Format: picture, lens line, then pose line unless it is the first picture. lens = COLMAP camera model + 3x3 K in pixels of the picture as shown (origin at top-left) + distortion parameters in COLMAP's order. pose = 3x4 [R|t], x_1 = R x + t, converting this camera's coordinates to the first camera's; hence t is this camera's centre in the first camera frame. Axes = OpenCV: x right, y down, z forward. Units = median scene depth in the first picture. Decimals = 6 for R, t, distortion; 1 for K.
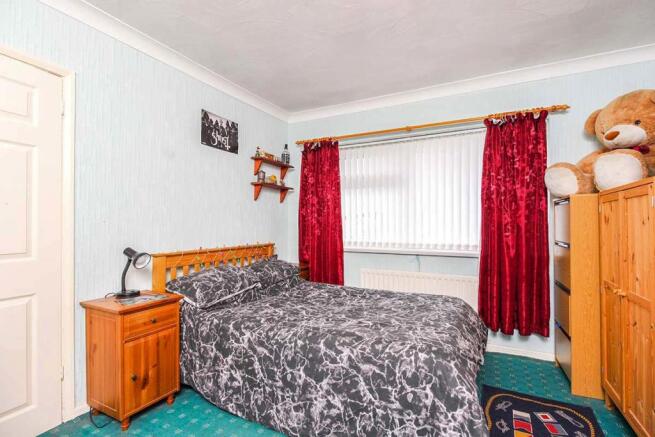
lens RADIAL K [[298.6, 0, 328.1], [0, 298.6, 220.4], [0, 0, 1]] dist [0.022198, -0.014719]
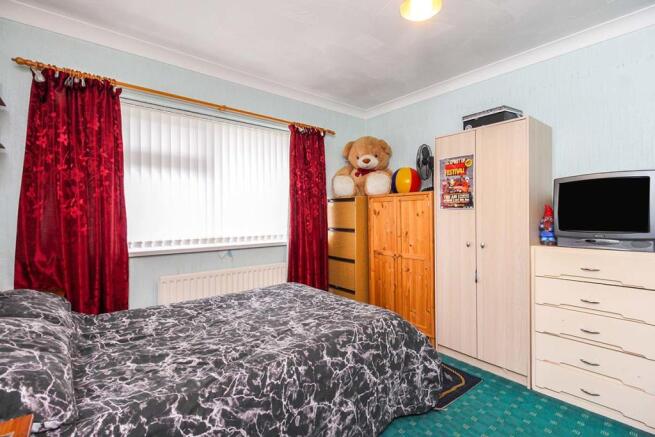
lens RADIAL K [[313.2, 0, 328.4], [0, 313.2, 210.9], [0, 0, 1]] dist [0.021896, -0.018543]
pose [[0.398928, 0.008948, 0.916939, -0.657362], [-0.008869, 0.999943, -0.005899, 0.000517], [-0.916939, -0.005779, 0.398985, 0.490290]]
